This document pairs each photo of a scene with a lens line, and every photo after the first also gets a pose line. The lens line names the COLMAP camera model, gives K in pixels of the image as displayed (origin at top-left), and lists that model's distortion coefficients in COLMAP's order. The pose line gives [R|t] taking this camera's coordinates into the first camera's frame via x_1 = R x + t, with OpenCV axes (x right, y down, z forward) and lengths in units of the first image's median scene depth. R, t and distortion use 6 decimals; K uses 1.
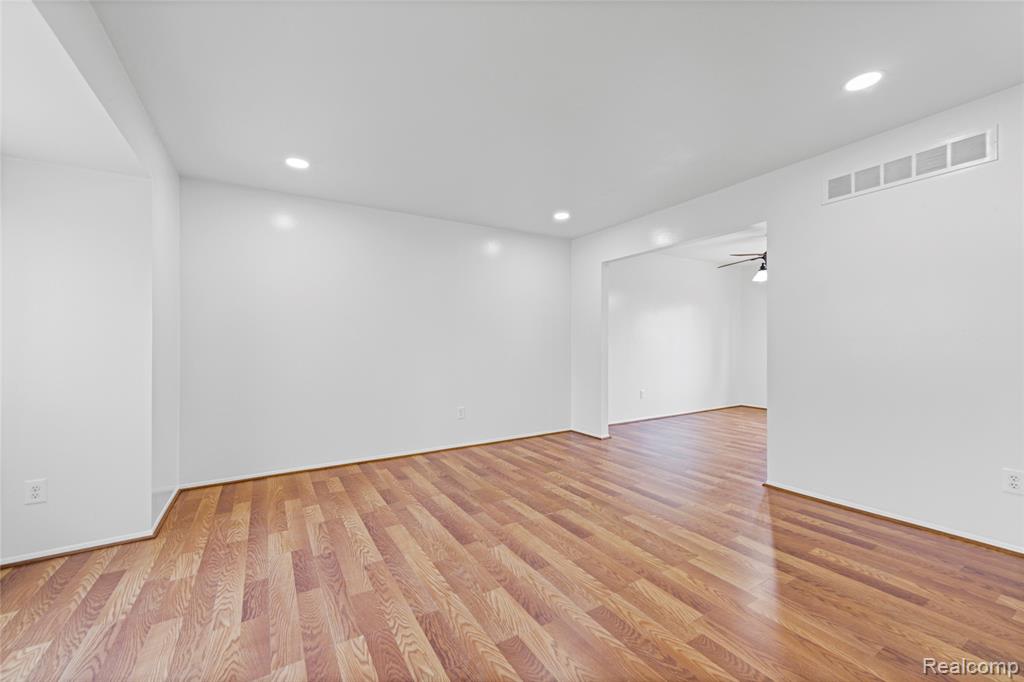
lens RADIAL K [[418.1, 0, 513.1], [0, 418.1, 344.7], [0, 0, 1]] dist [0.007965, -0.000060]
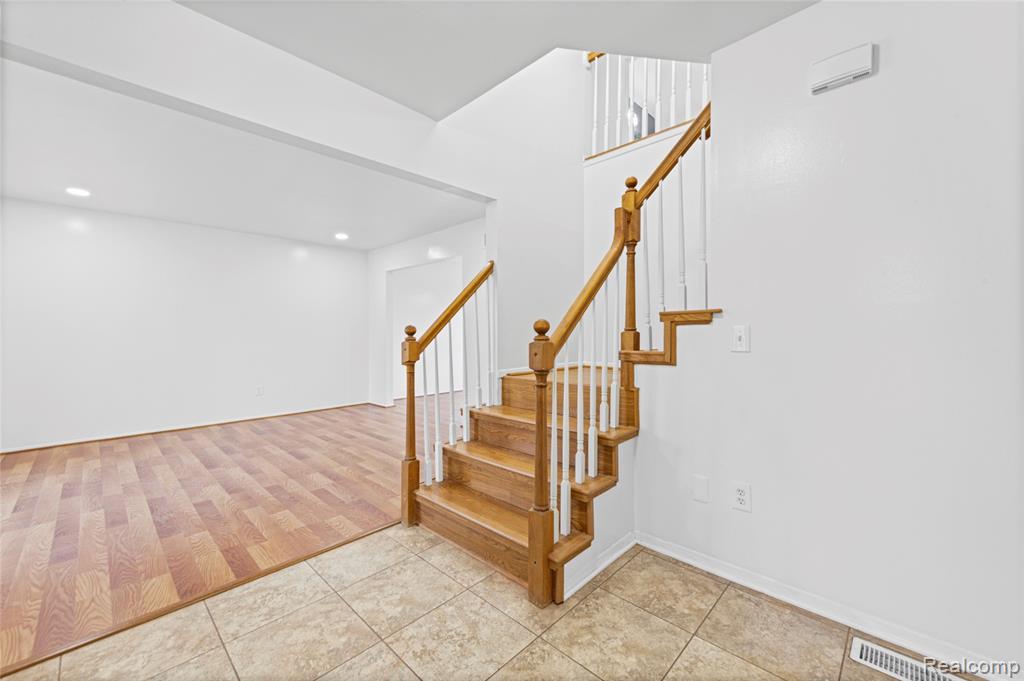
lens RADIAL K [[408.6, 0, 510.0], [0, 408.6, 336.2], [0, 0, 1]] dist [0.001420, 0.000083]
pose [[0.965843, -0.004583, 0.259088, 0.516150], [0.003382, 0.999981, 0.005081, -0.000883], [-0.259106, -0.004031, 0.965840, -0.649930]]
